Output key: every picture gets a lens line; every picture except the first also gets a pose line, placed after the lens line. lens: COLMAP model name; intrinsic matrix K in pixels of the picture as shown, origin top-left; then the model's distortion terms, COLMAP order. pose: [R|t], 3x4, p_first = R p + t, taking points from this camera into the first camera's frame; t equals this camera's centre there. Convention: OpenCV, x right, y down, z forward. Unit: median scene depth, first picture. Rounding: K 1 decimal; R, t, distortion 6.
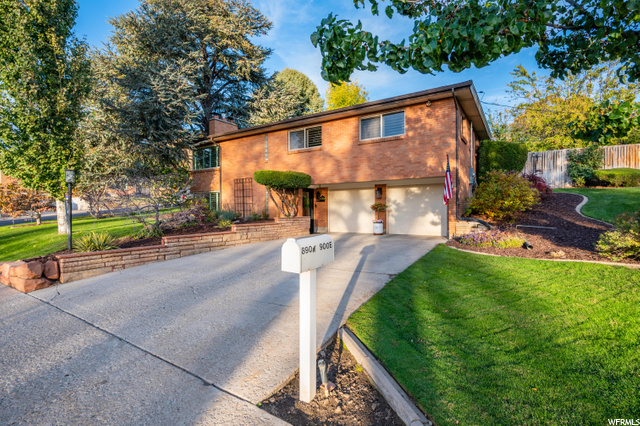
lens RADIAL K [[302.7, 0, 317.7], [0, 302.7, 202.9], [0, 0, 1]] dist [-0.000422, 0.000317]
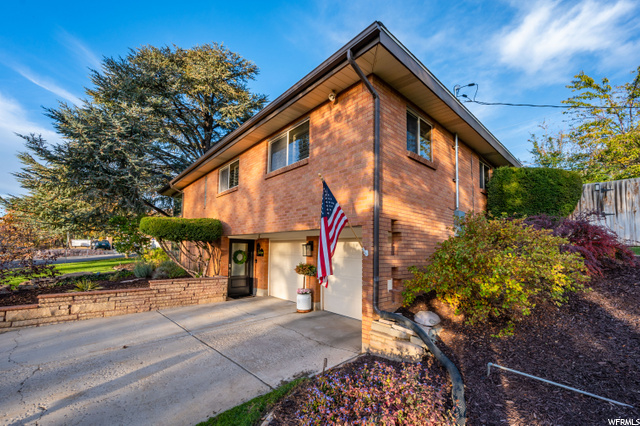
lens RADIAL K [[254.1, 0, 316.0], [0, 254.1, 229.5], [0, 0, 1]] dist [-0.001487, -0.000172]
pose [[0.963759, 0.002416, -0.266762, 0.382407], [-0.017343, 0.998411, -0.053614, -0.046720], [0.266209, 0.056297, 0.962270, 0.459486]]
